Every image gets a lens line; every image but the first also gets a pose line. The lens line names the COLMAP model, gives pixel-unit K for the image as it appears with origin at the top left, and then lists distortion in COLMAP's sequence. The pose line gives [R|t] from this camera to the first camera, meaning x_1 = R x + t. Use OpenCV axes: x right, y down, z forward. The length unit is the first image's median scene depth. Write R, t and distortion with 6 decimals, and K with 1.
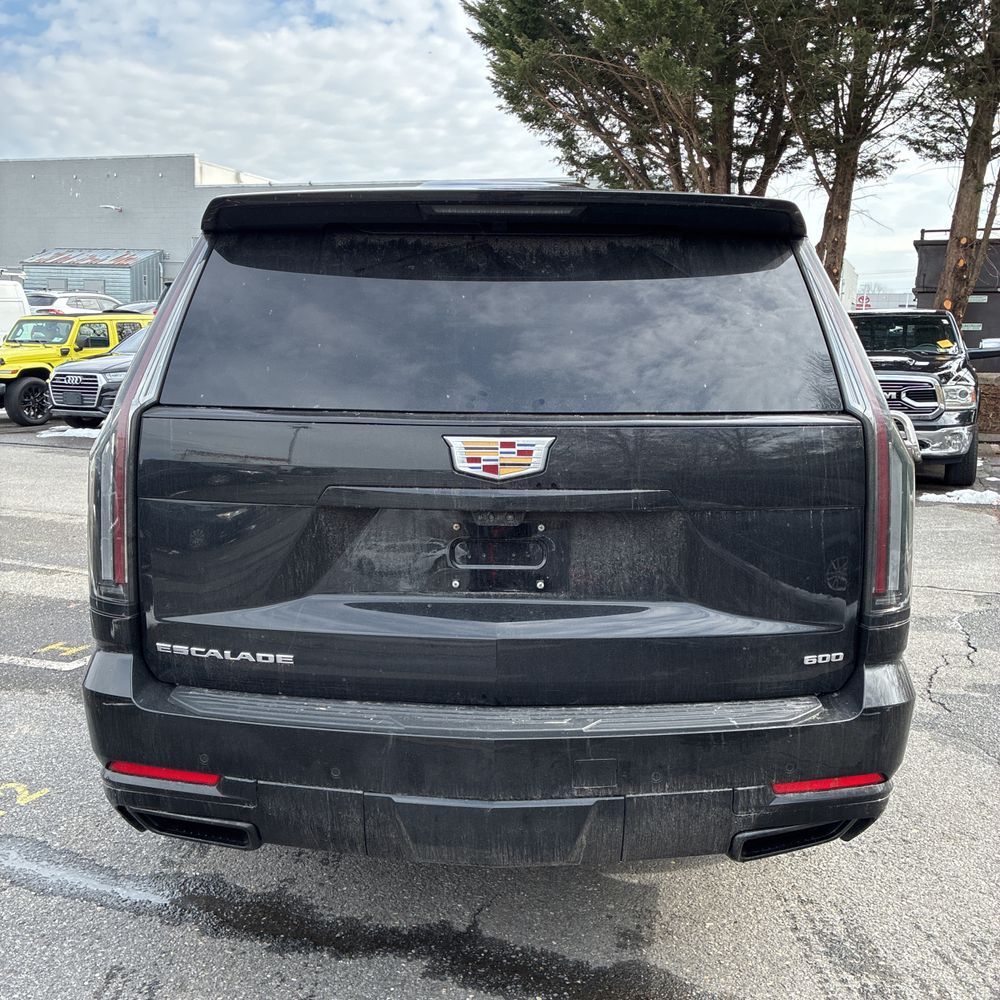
lens RADIAL K [[996.5, 0, 499.1], [0, 996.5, 502.0], [0, 0, 1]] dist [0.024336, 0.006554]
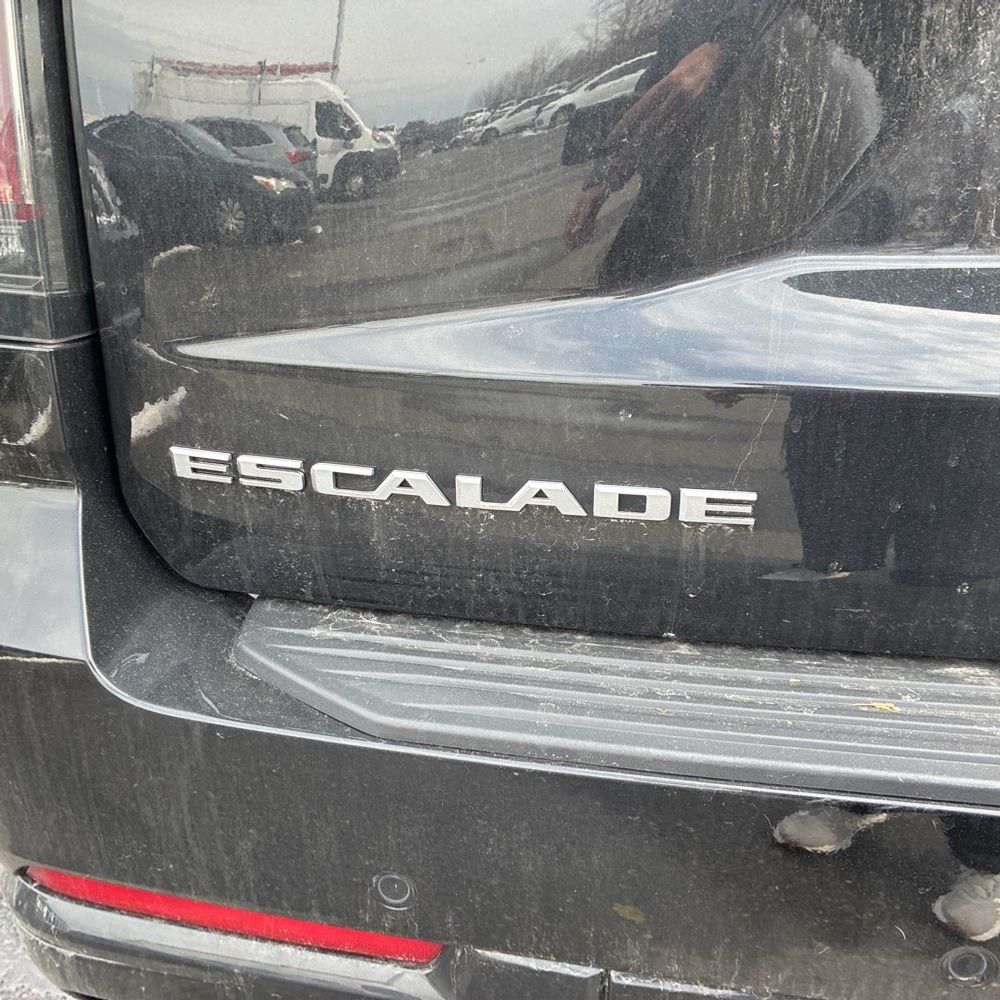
lens RADIAL K [[996.5, 0, 499.1], [0, 996.5, 502.0], [0, 0, 1]] dist [0.024336, 0.006554]
pose [[0.998412, -0.010273, 0.055382, -0.048256], [0.000424, 0.984571, 0.174985, 0.019436], [-0.056326, -0.174683, 0.983012, 0.130769]]
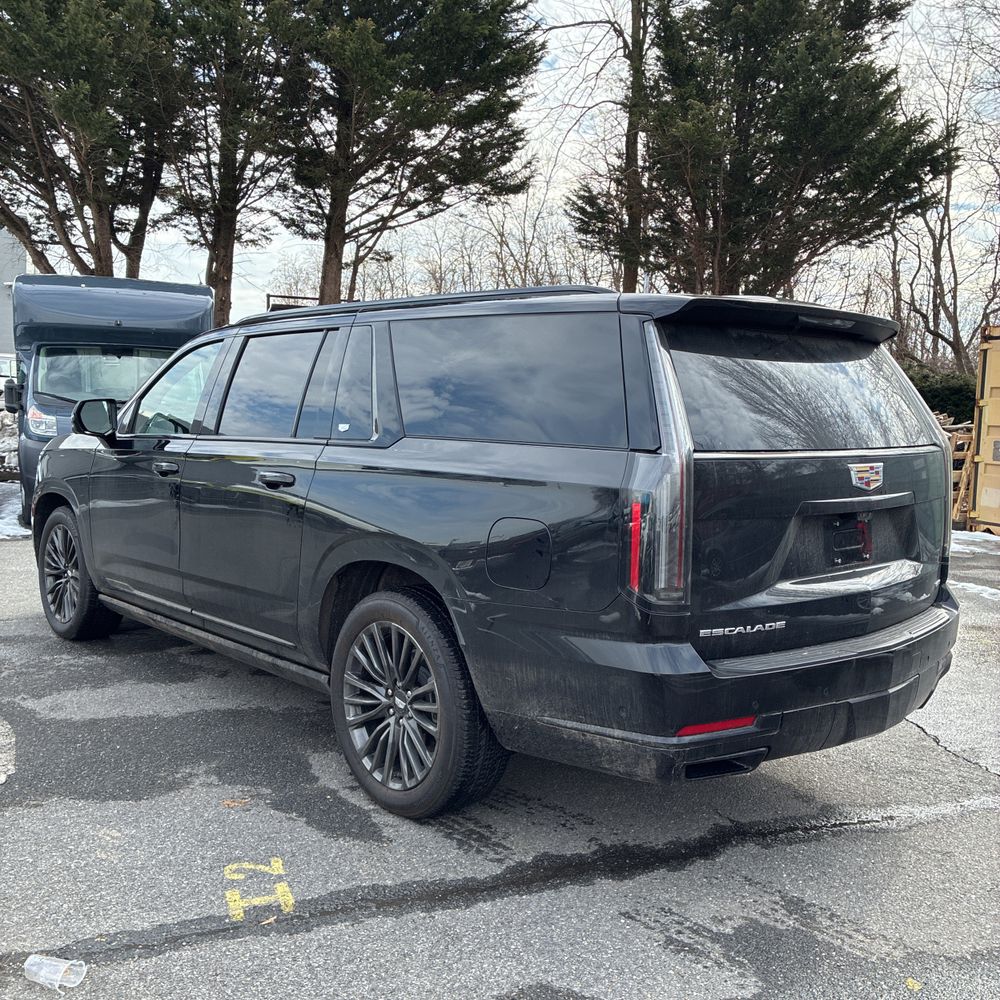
lens RADIAL K [[1001.7, 0, 495.1], [0, 1001.7, 502.3], [0, 0, 1]] dist [0.016740, 0.014632]
pose [[0.740639, -0.061514, 0.669082, -0.252561], [0.093463, 0.995551, -0.011930, -0.006610], [-0.665371, 0.071370, 0.743093, 0.032340]]
